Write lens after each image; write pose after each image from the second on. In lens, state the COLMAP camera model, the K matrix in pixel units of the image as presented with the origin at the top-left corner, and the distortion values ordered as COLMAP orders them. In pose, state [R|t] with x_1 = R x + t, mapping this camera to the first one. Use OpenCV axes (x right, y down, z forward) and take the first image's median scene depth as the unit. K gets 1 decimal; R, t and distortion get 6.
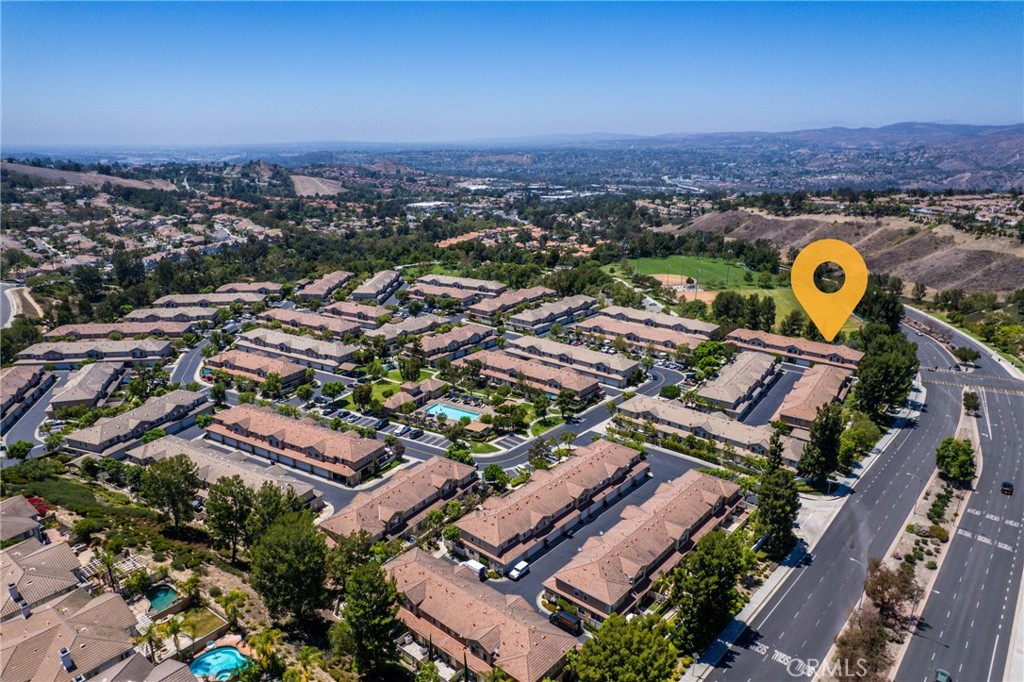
lens RADIAL K [[654.9, 0, 516.2], [0, 654.9, 344.3], [0, 0, 1]] dist [-0.082066, 0.074672]
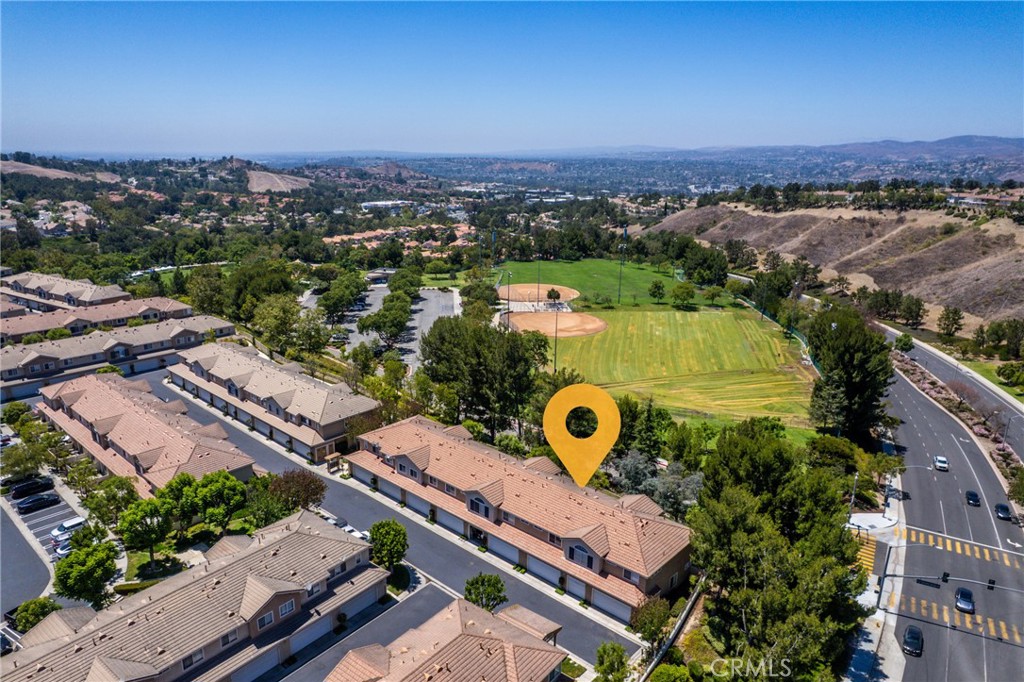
lens RADIAL K [[654.9, 0, 516.2], [0, 654.9, 344.3], [0, 0, 1]] dist [-0.082066, 0.074672]
pose [[0.997690, 0.028248, -0.061778, 0.180640], [-0.029462, 0.999389, -0.018825, -0.025871], [0.061208, 0.020602, 0.997912, 0.262617]]
